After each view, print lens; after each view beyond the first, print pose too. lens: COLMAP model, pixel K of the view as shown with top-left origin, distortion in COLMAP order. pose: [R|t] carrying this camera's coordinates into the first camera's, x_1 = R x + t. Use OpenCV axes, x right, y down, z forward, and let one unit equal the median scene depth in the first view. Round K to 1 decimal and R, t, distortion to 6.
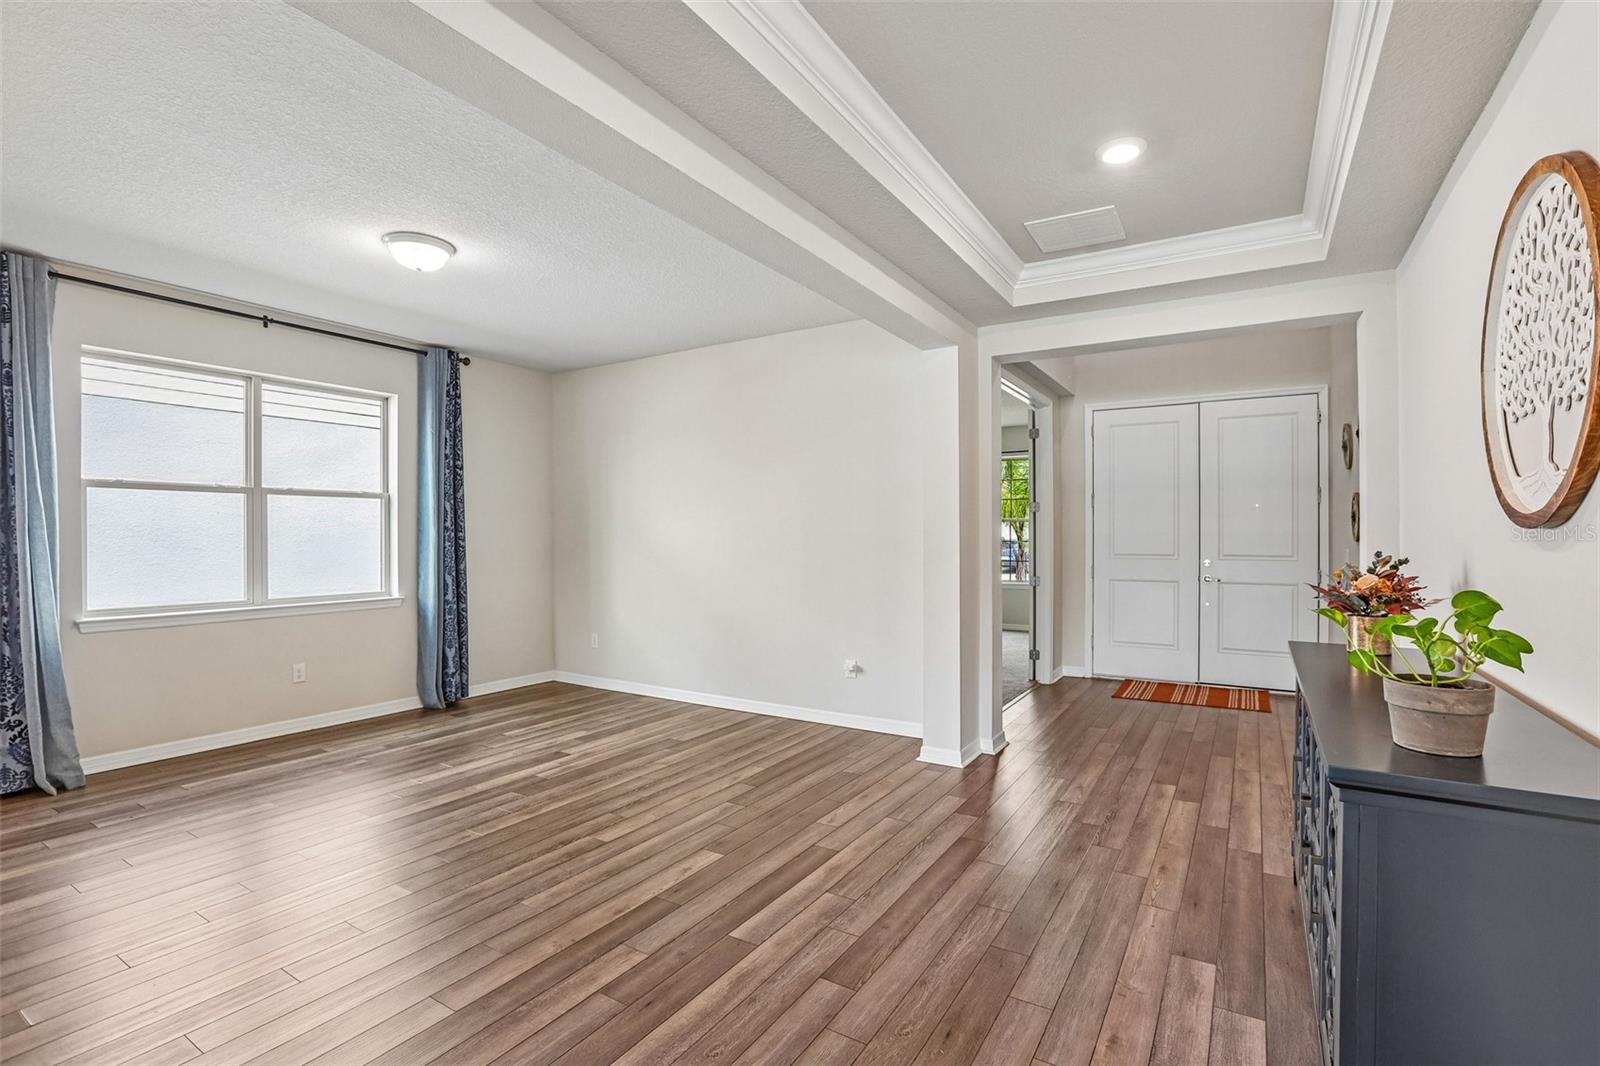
lens RADIAL K [[745.0, 0, 798.8], [0, 745.0, 539.6], [0, 0, 1]] dist [-0.020469, 0.001110]
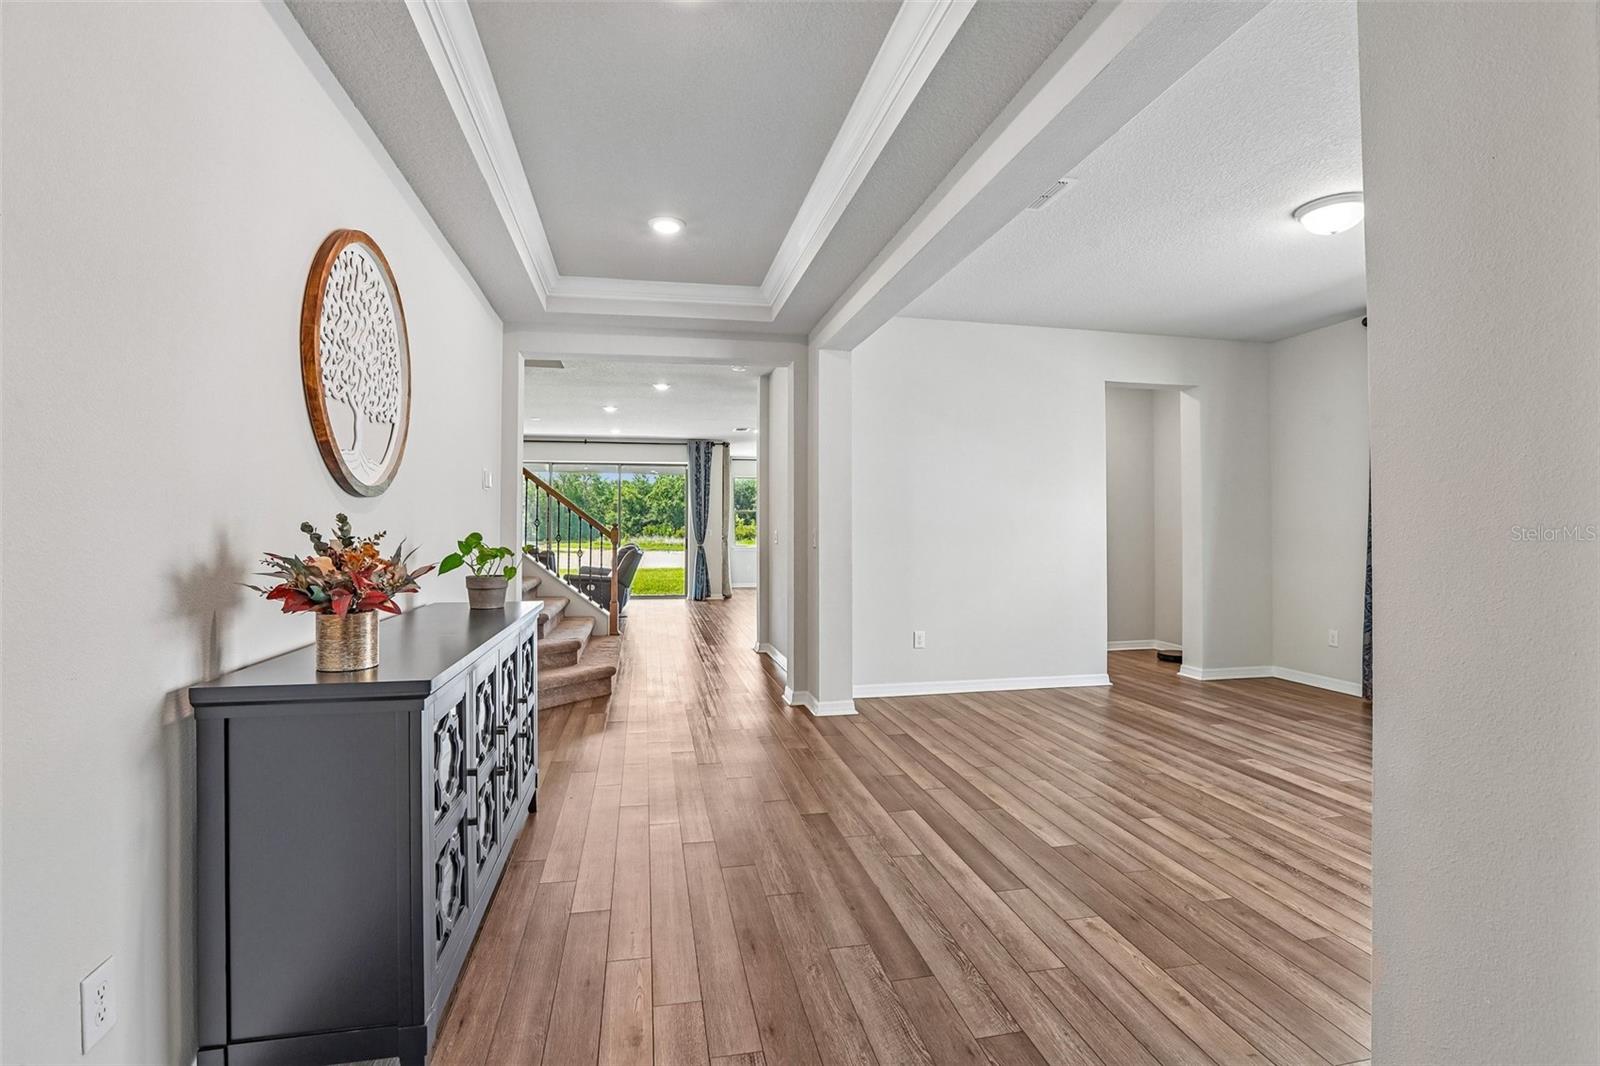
lens RADIAL K [[745.0, 0, 799.3], [0, 745.0, 526.7], [0, 0, 1]] dist [-0.020469, 0.001110]
pose [[-0.725542, -0.005496, -0.688156, 0.784325], [-0.003892, 0.999985, -0.003883, 0.026838], [0.688167, -0.000139, -0.725552, 1.472592]]
